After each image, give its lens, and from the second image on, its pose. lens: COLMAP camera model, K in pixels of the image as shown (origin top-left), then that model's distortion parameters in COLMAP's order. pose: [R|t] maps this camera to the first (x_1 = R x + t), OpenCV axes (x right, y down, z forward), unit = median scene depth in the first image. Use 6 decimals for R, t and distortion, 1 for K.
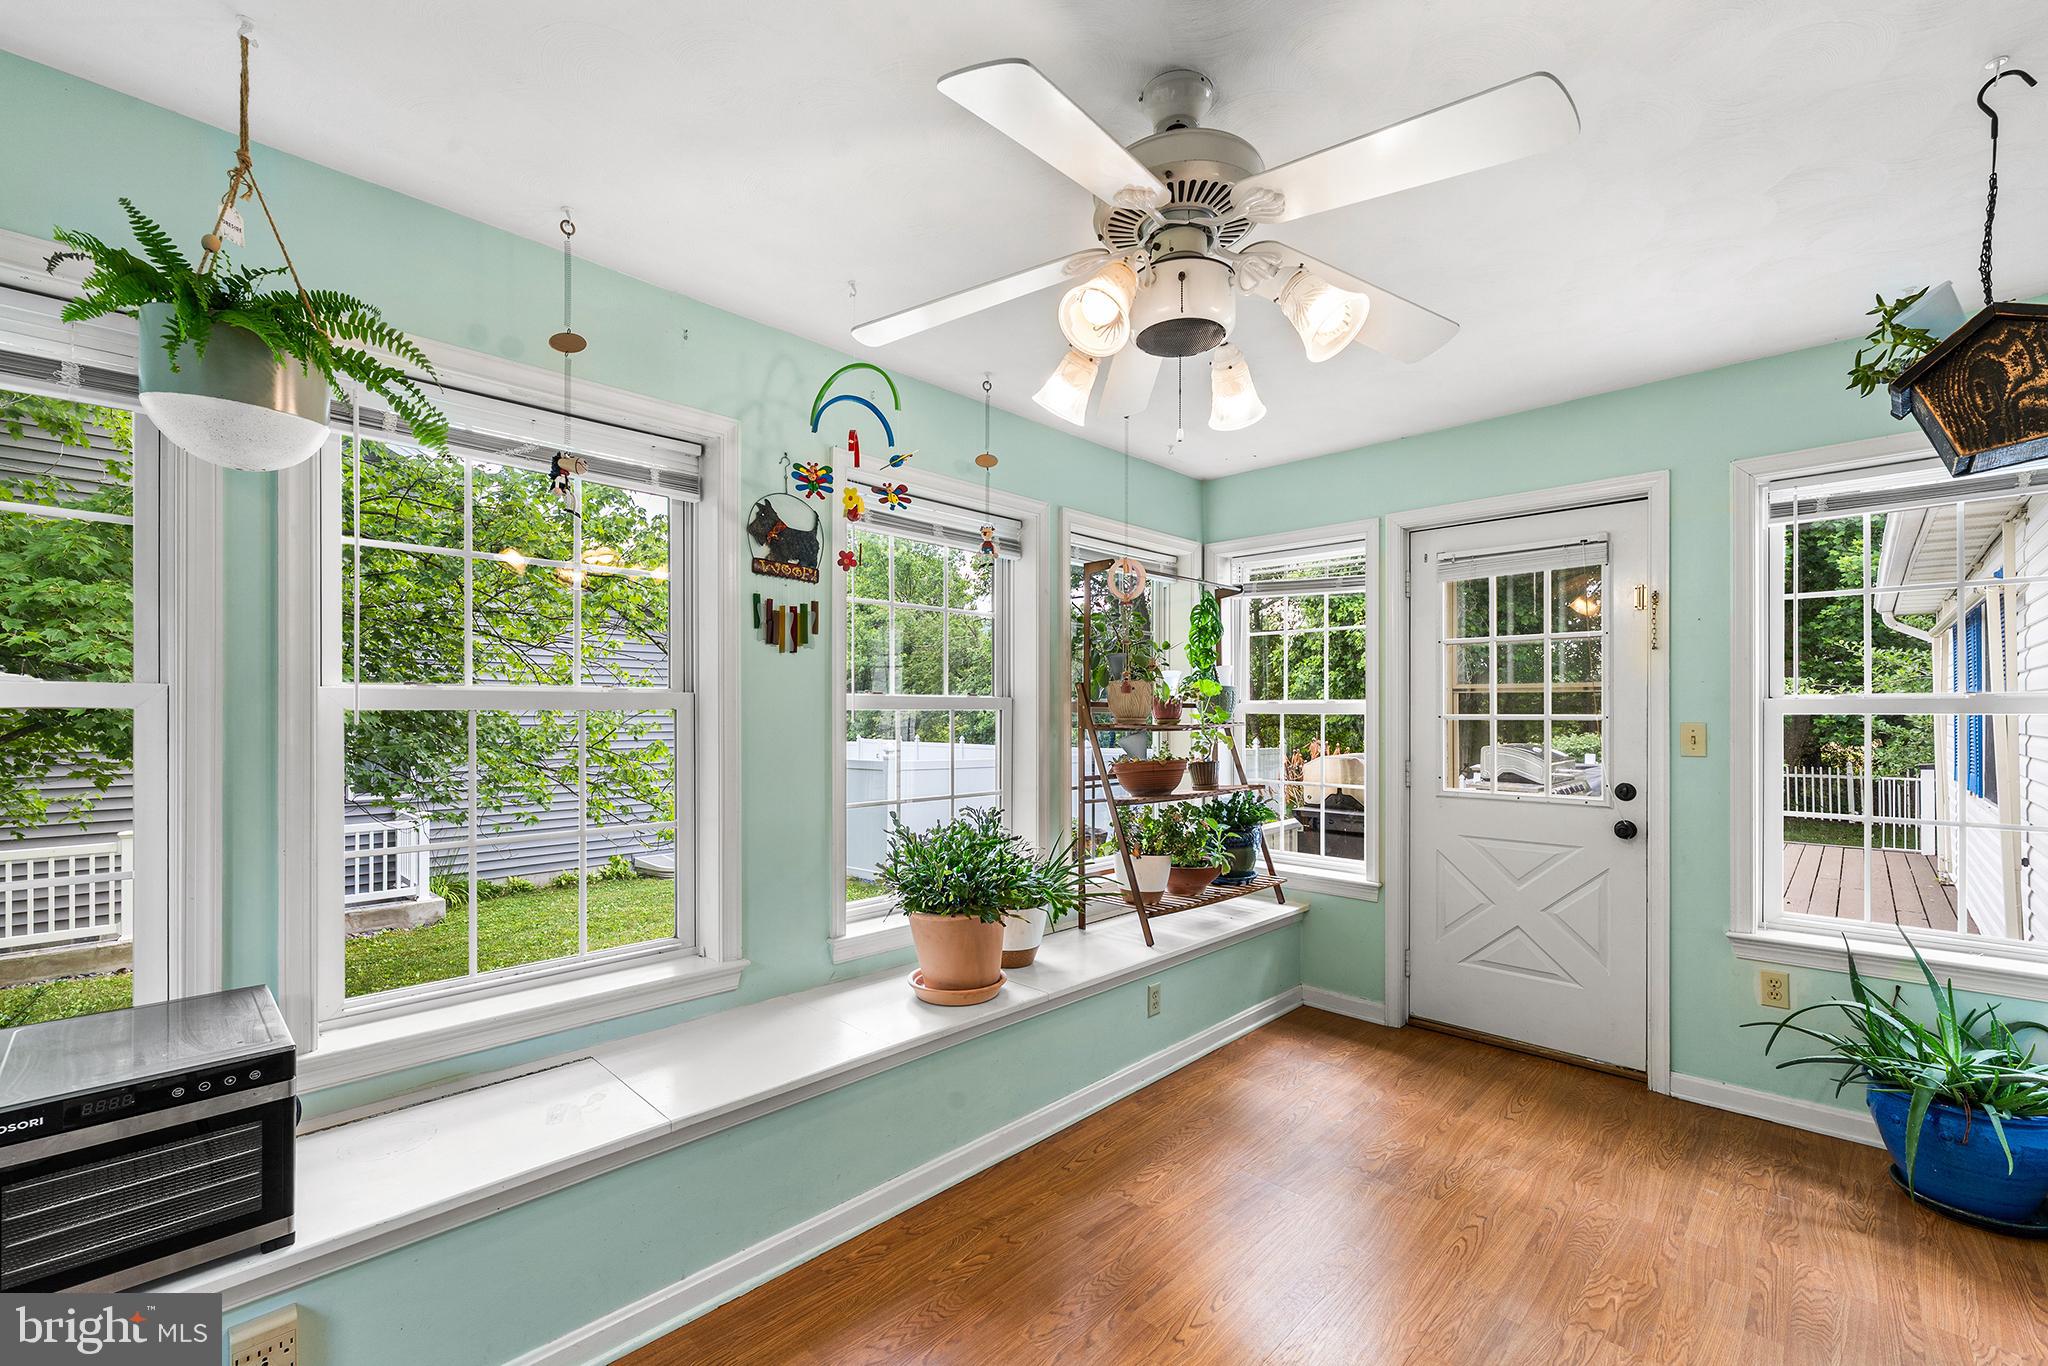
lens RADIAL K [[850.9, 0, 1032.9], [0, 850.9, 695.8], [0, 0, 1]] dist [0.000020, -0.000042]
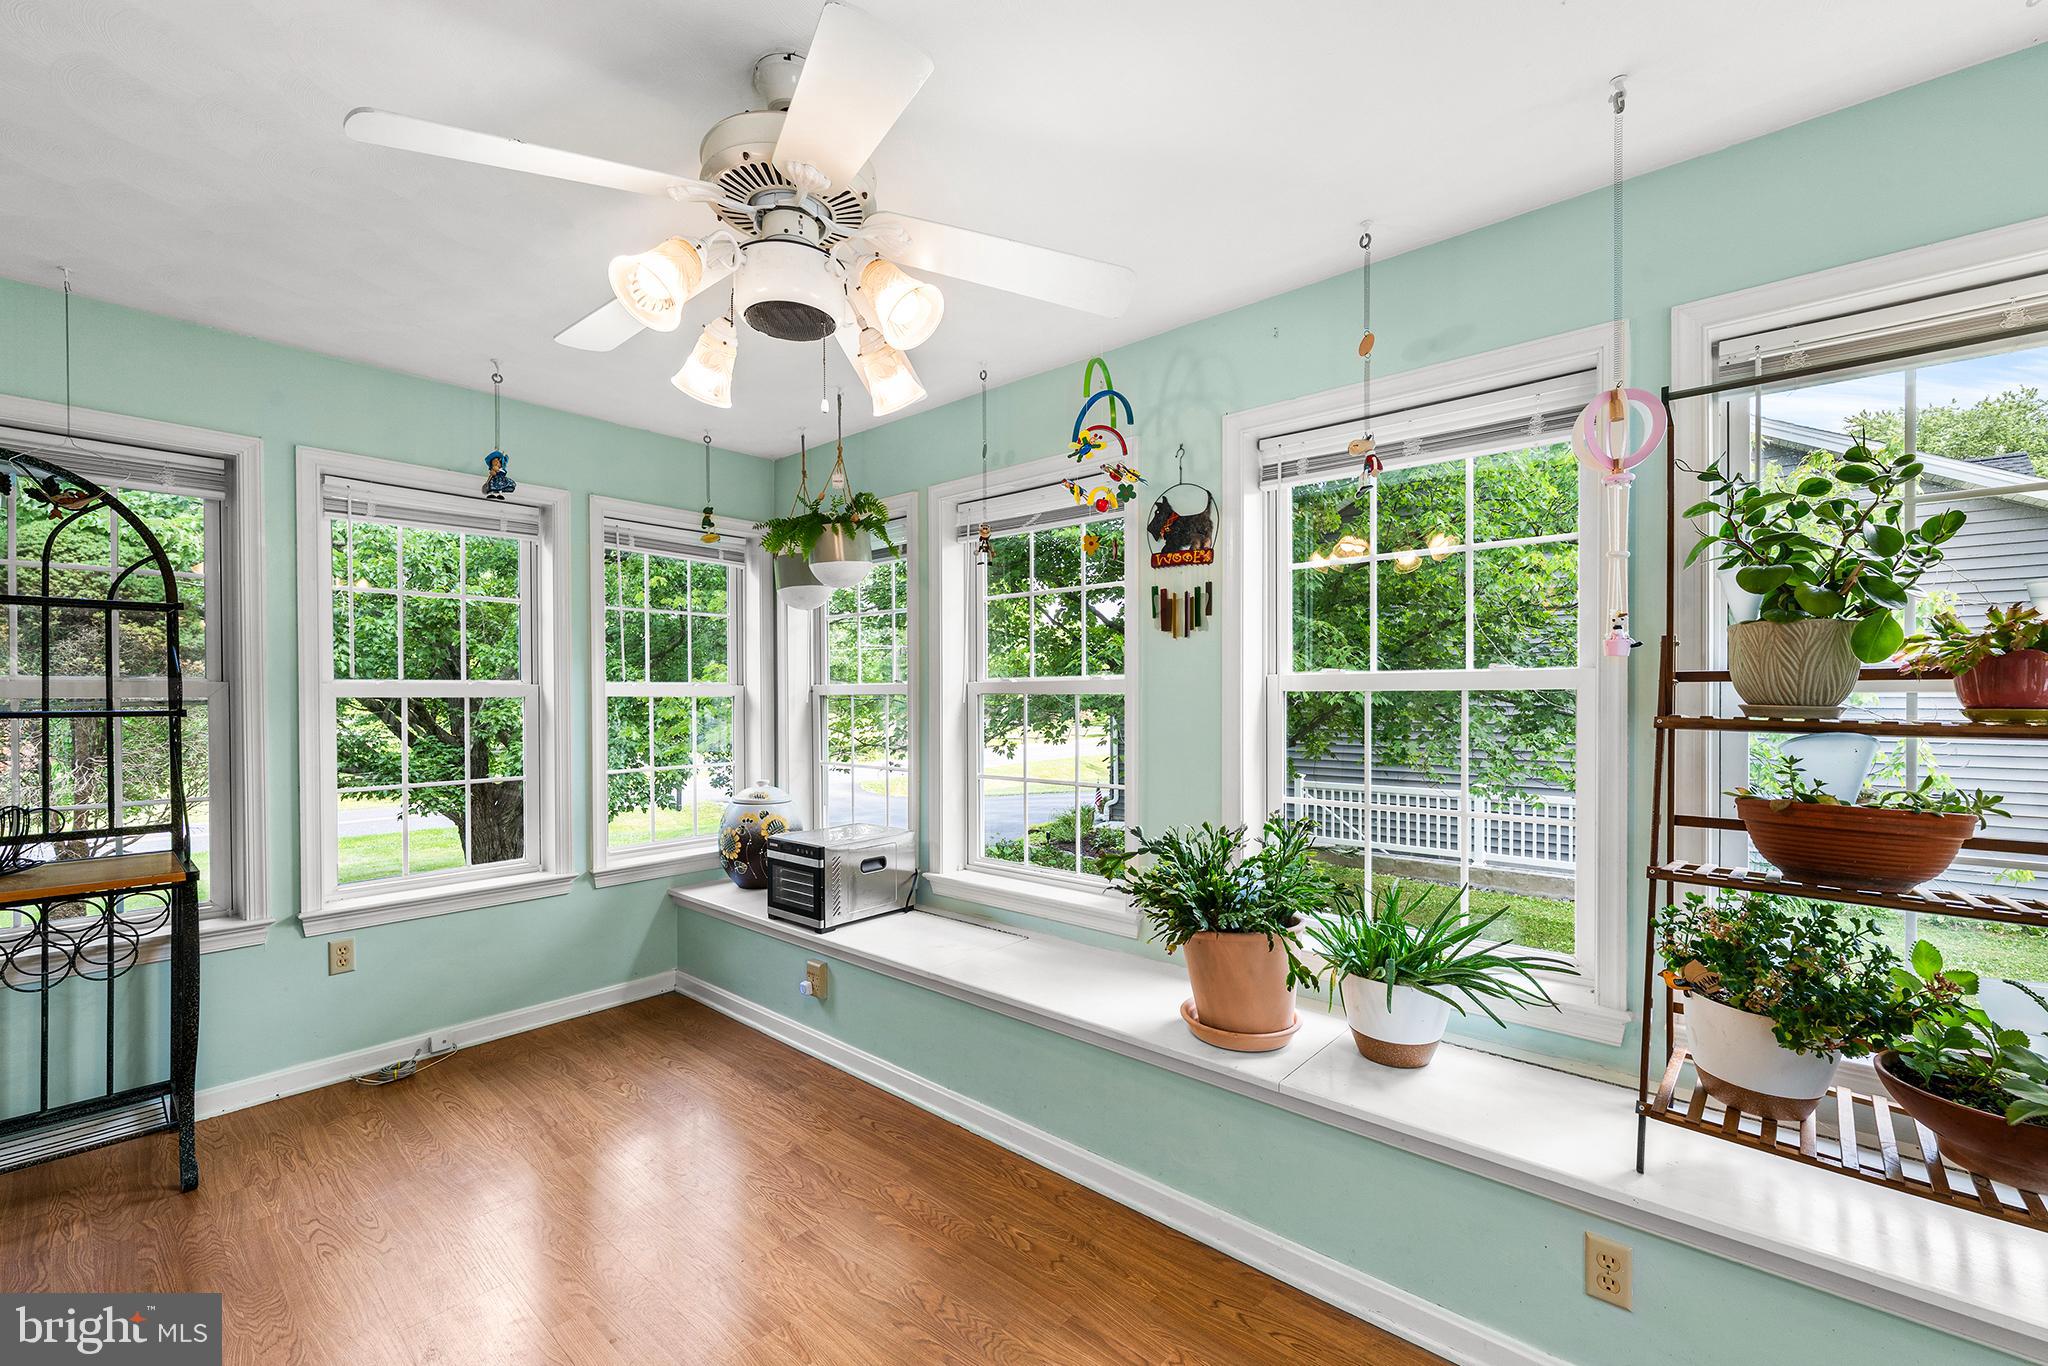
lens RADIAL K [[845.4, 0, 1025.5], [0, 845.4, 690.8], [0, 0, 1]] dist [0.000456, 0.000019]
pose [[0.052343, -0.006170, -0.998610, 0.726414], [0.023216, 0.999718, -0.004960, 0.014767], [0.998359, -0.022924, 0.052471, 0.753626]]
